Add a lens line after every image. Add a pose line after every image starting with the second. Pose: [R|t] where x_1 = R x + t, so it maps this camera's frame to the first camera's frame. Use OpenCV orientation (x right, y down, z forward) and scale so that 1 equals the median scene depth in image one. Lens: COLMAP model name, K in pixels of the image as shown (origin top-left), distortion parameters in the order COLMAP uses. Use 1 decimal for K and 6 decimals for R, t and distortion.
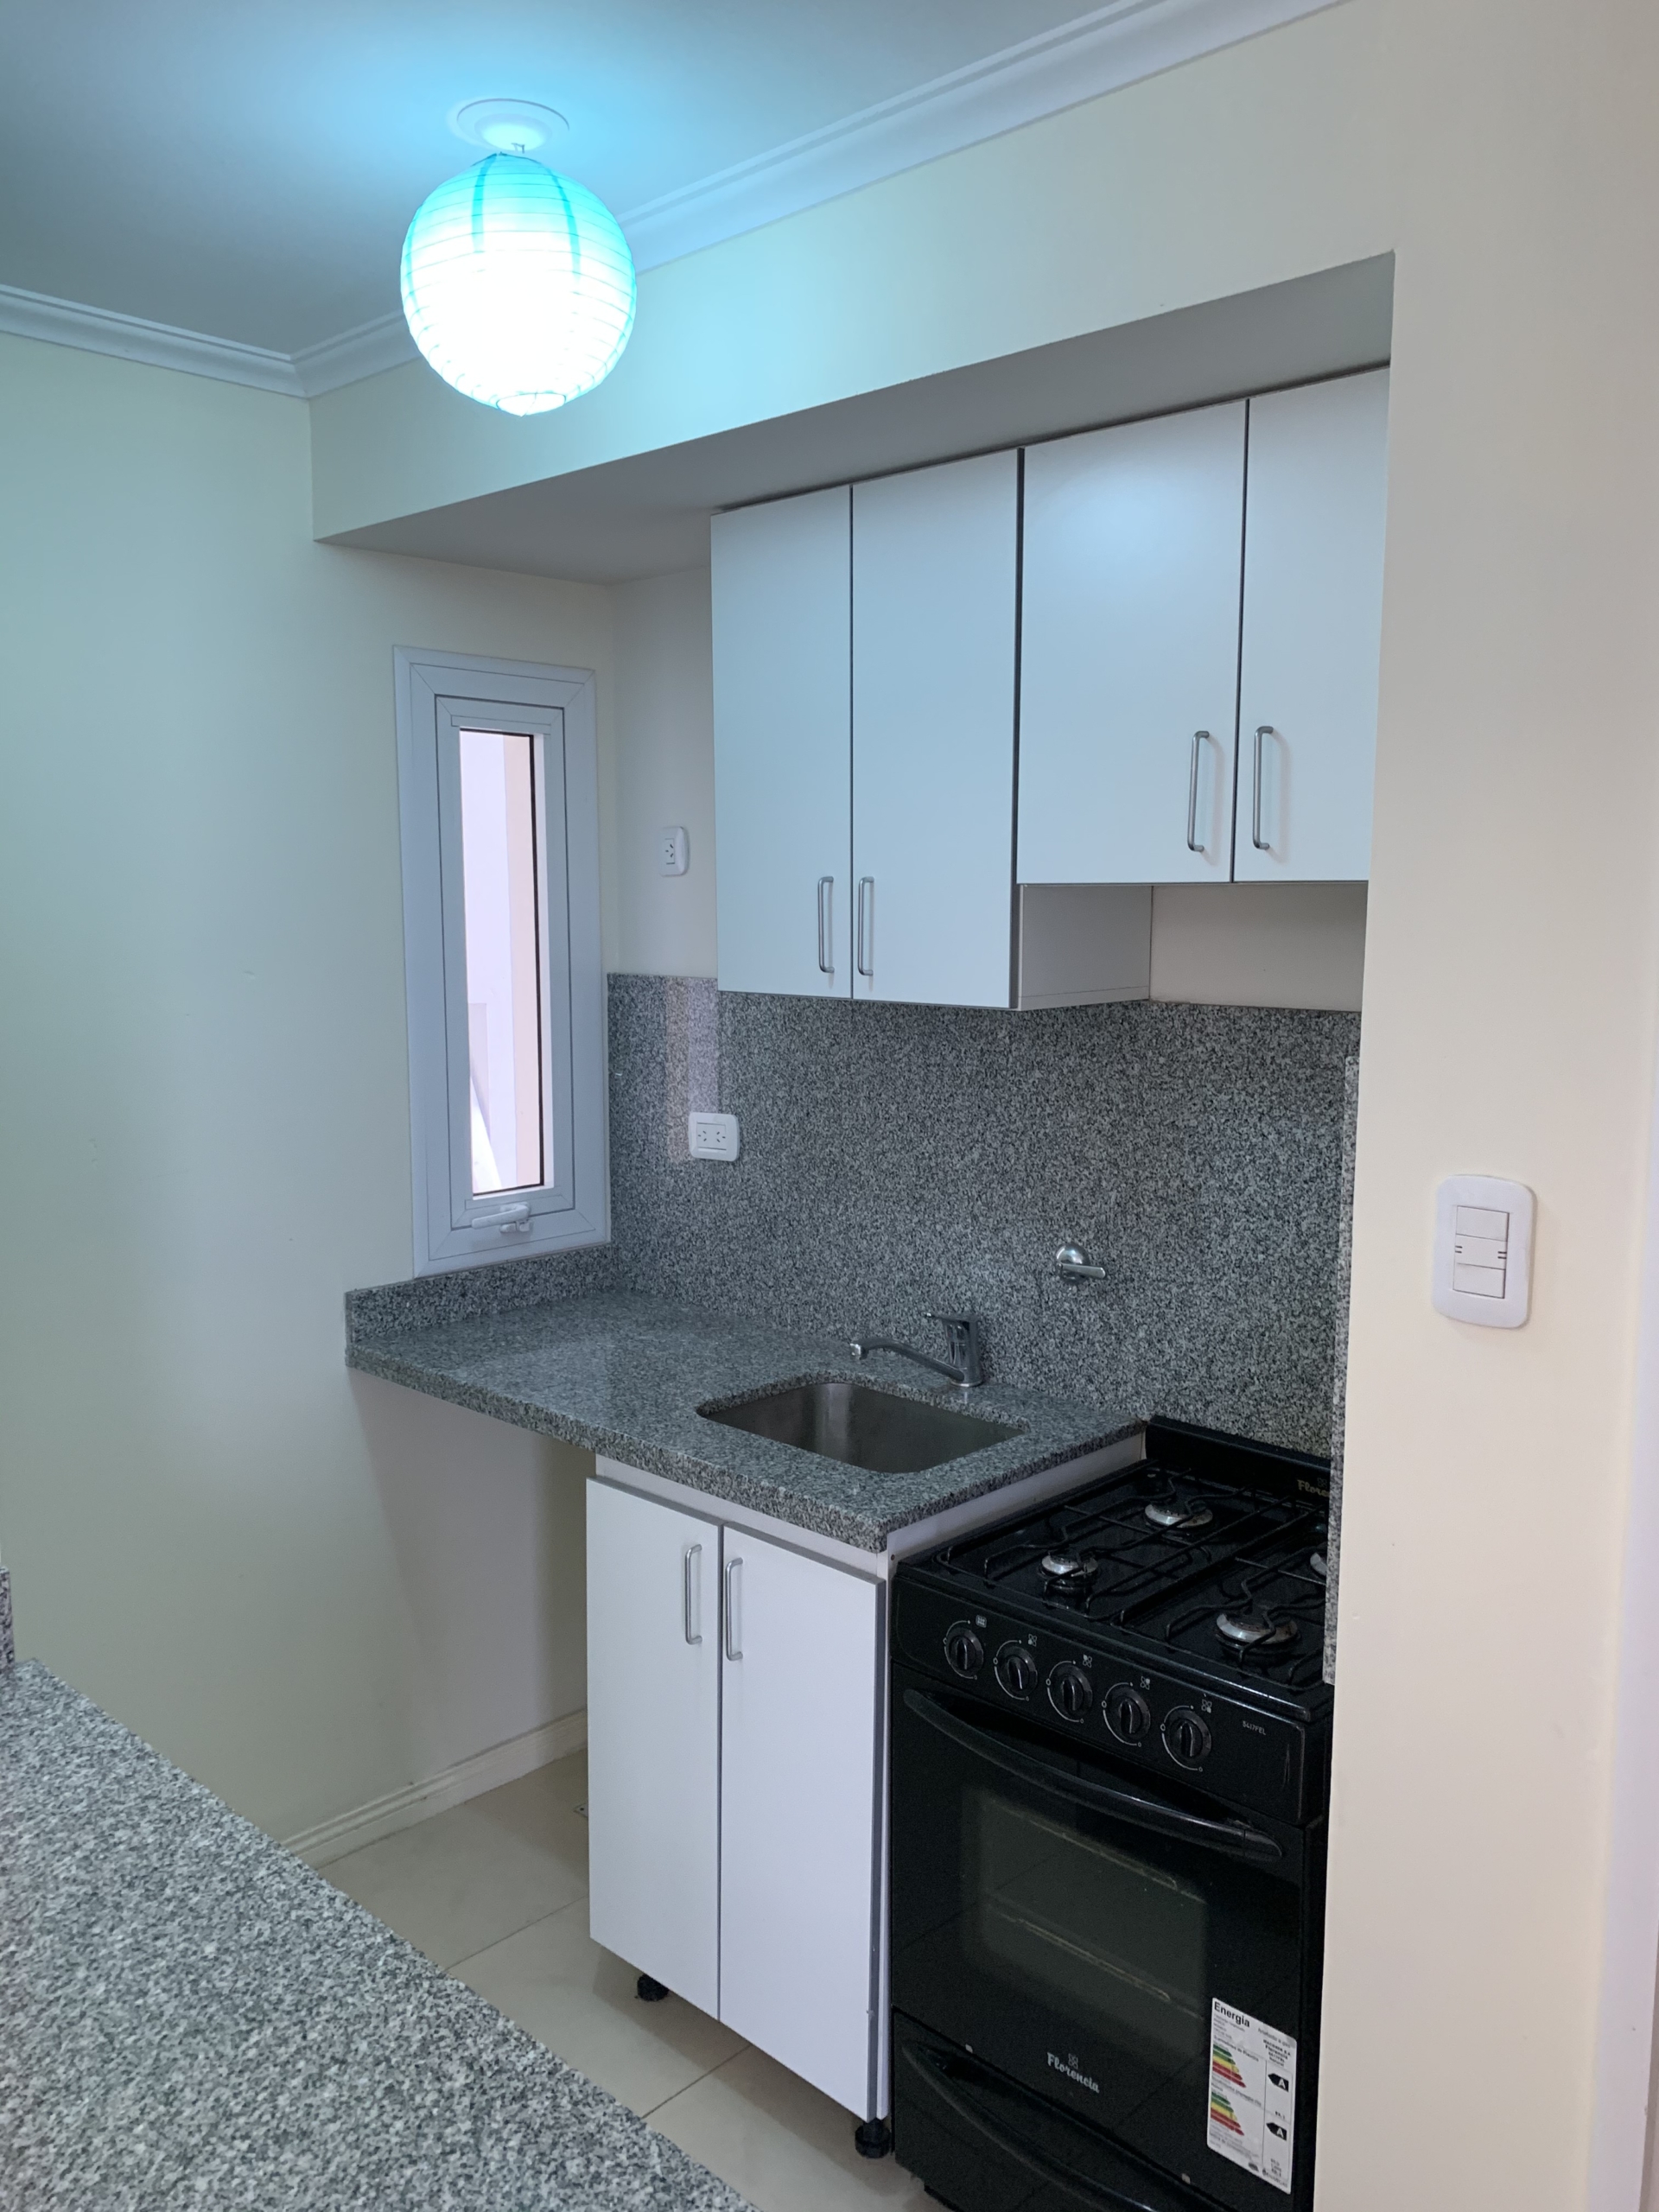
lens RADIAL K [[1743.0, 0, 840.3], [0, 1743.0, 1120.9], [0, 0, 1]] dist [0.059072, -0.028434]
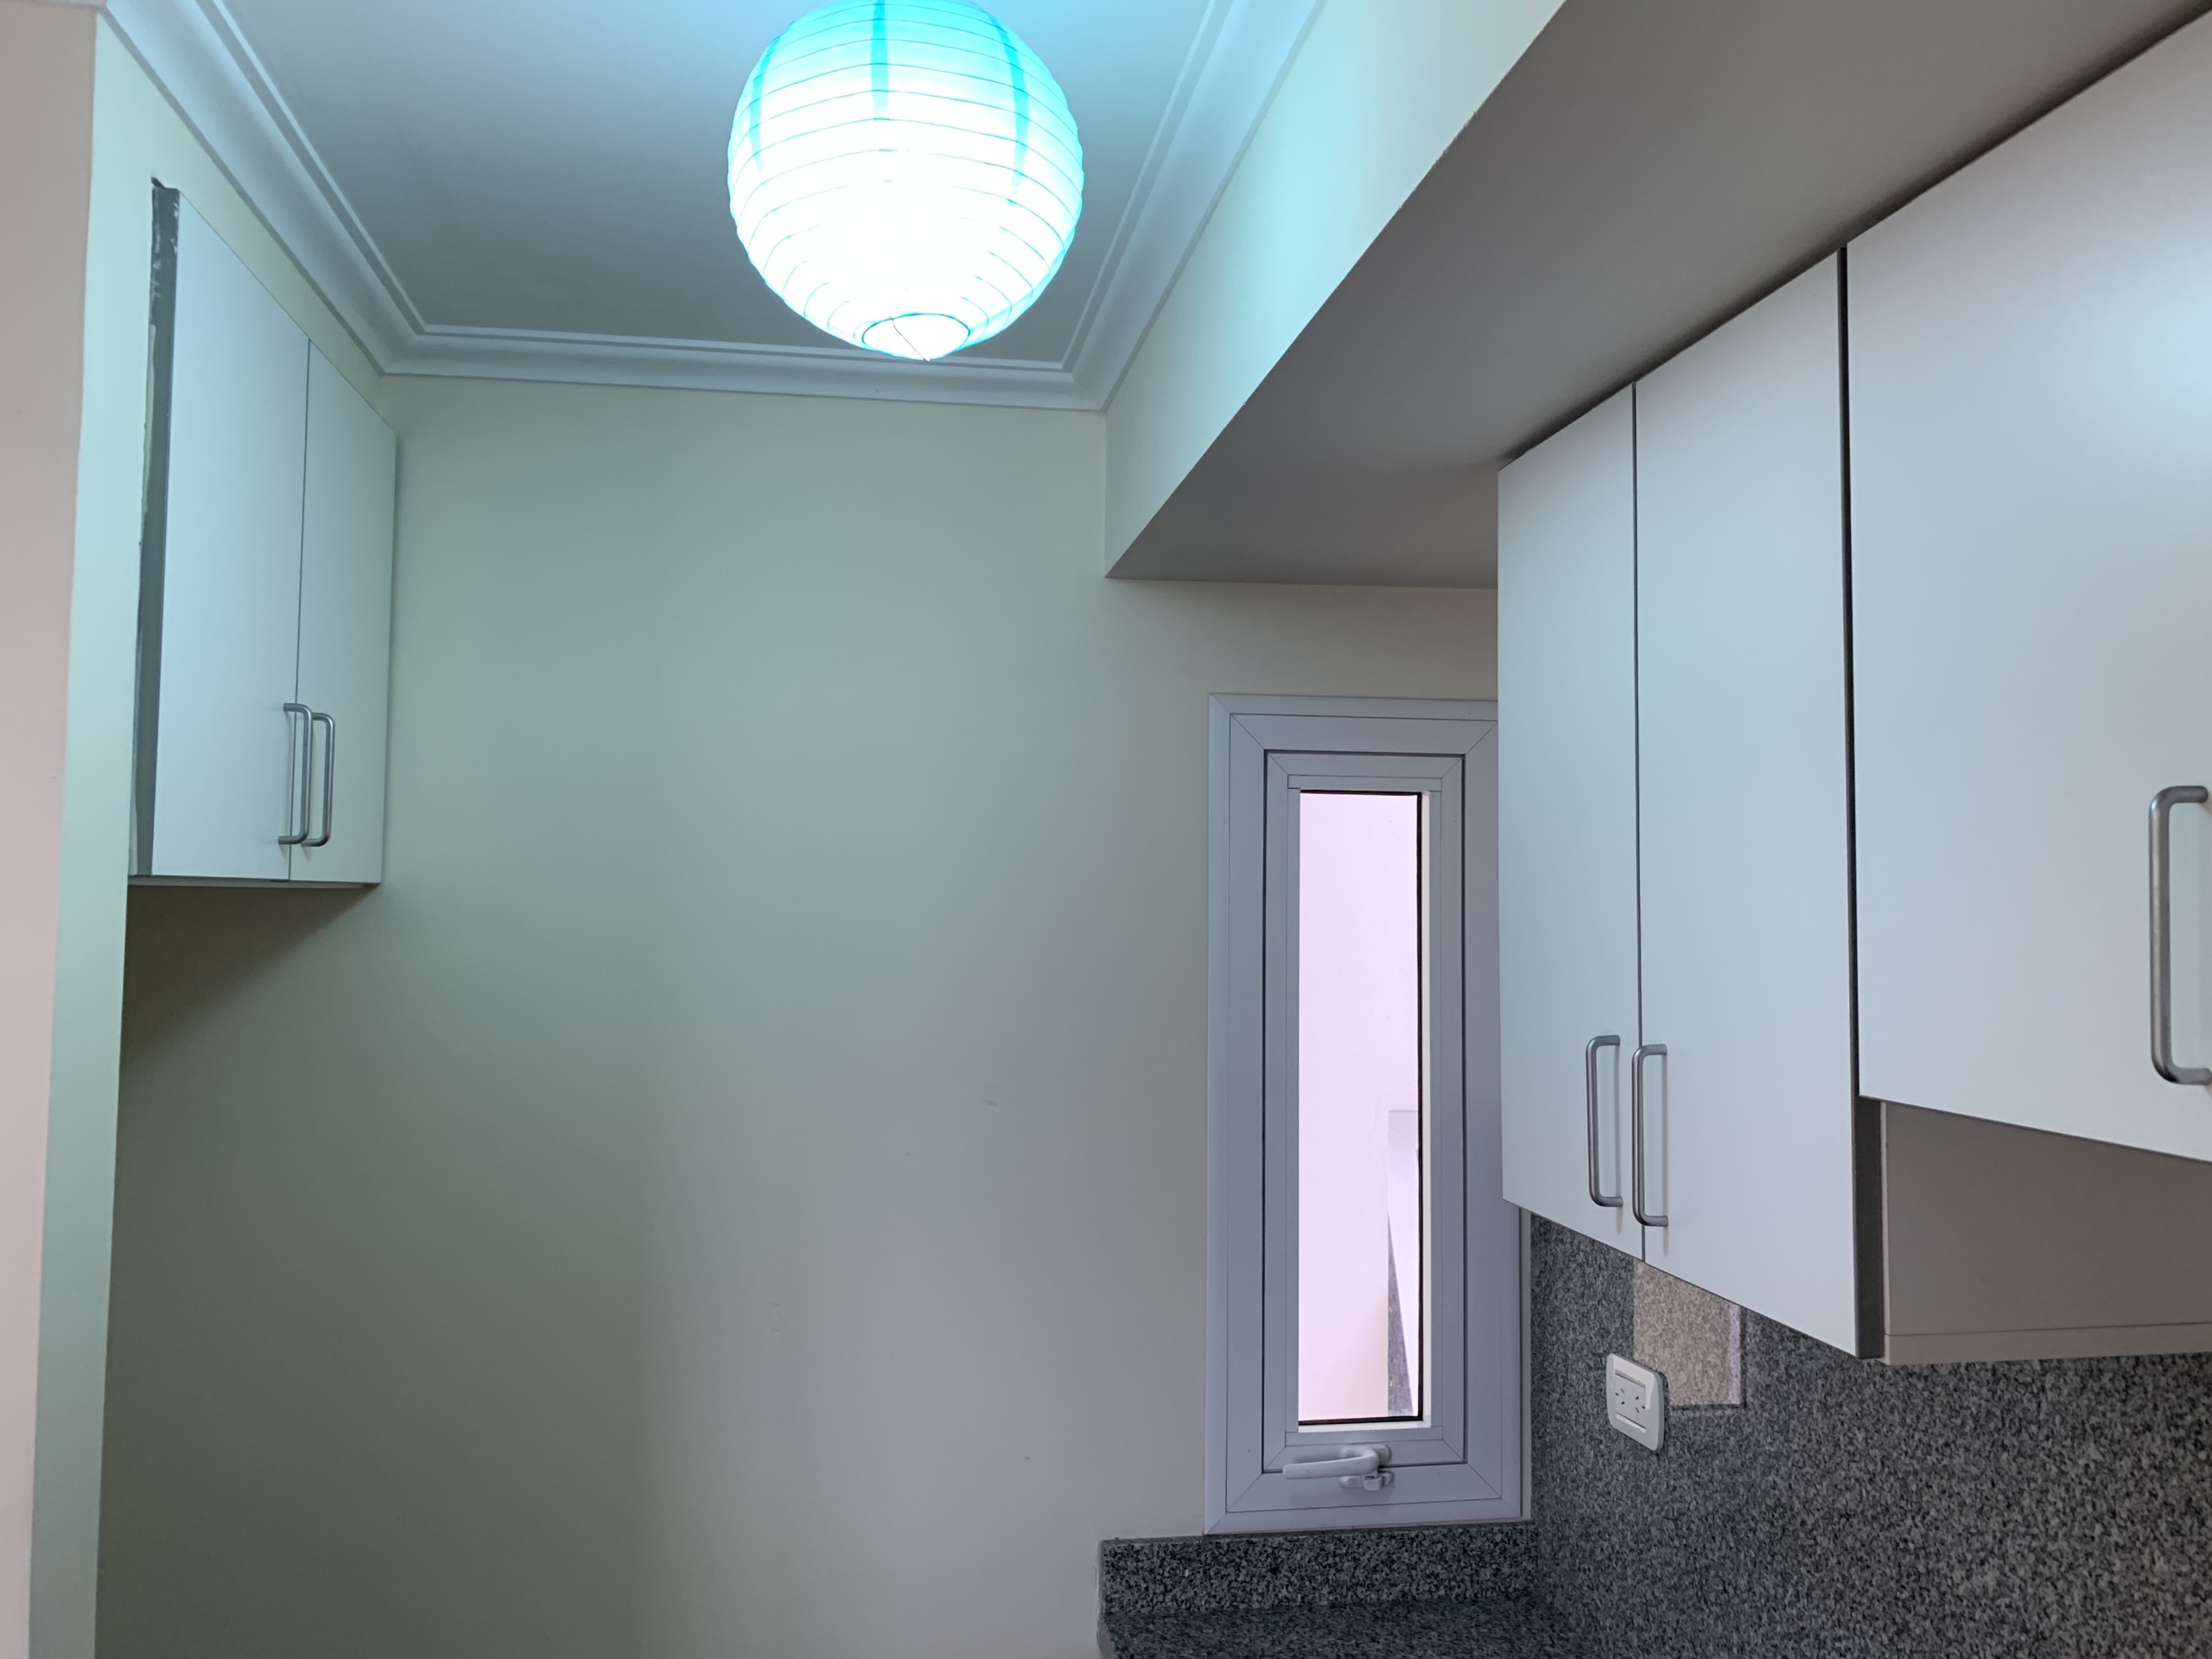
lens RADIAL K [[1743.0, 0, 1108.0], [0, 1743.0, 828.1], [0, 0, 1]] dist [0.059072, -0.028434]
pose [[0.802198, -0.016984, -0.596816, 0.182787], [-0.090863, 0.984479, -0.150149, -0.094382], [0.590103, 0.174678, 0.788204, 0.390330]]
